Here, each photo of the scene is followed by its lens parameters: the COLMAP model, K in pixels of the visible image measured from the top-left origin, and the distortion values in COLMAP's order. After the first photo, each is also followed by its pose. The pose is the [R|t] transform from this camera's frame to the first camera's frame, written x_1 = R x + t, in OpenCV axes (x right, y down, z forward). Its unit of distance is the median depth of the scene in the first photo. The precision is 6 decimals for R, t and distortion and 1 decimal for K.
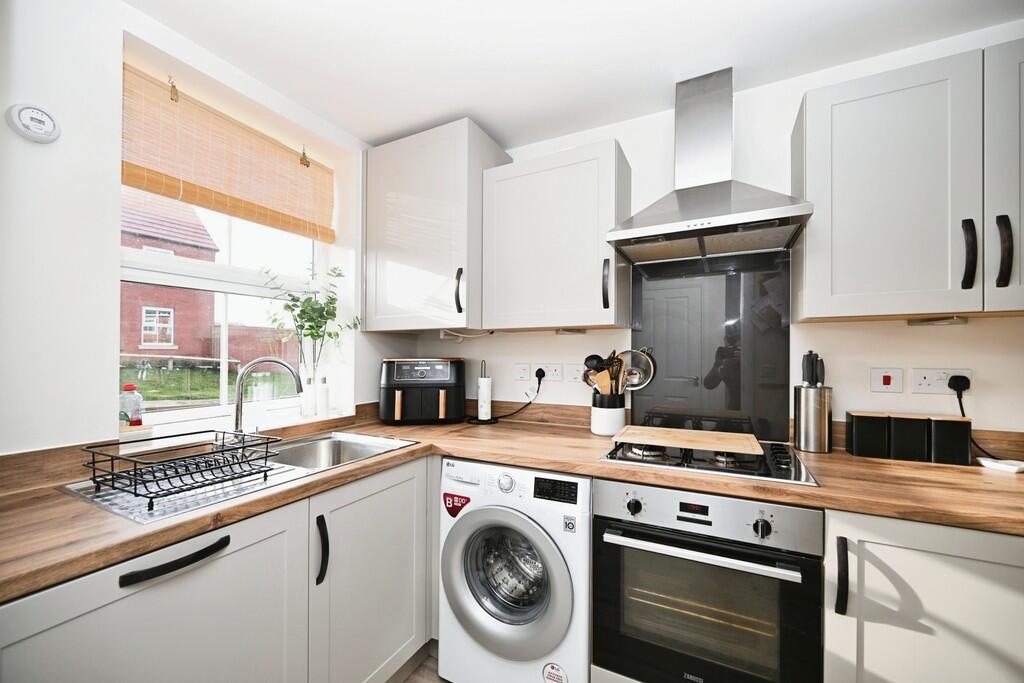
lens RADIAL K [[403.4, 0, 508.7], [0, 403.4, 347.1], [0, 0, 1]] dist [-0.003322, 0.000478]
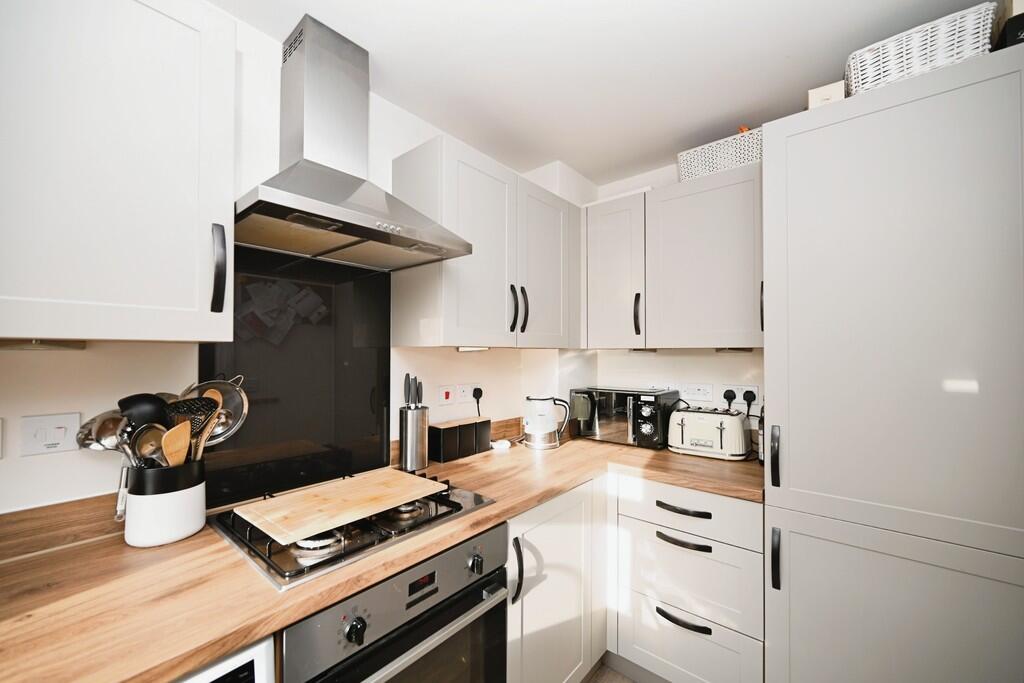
lens RADIAL K [[403.4, 0, 510.2], [0, 403.4, 349.6], [0, 0, 1]] dist [-0.003322, 0.000478]
pose [[0.213978, 0.011912, 0.976766, -0.246191], [-0.016881, 0.999821, -0.008495, -0.052045], [-0.976693, -0.014671, 0.214140, 0.550357]]
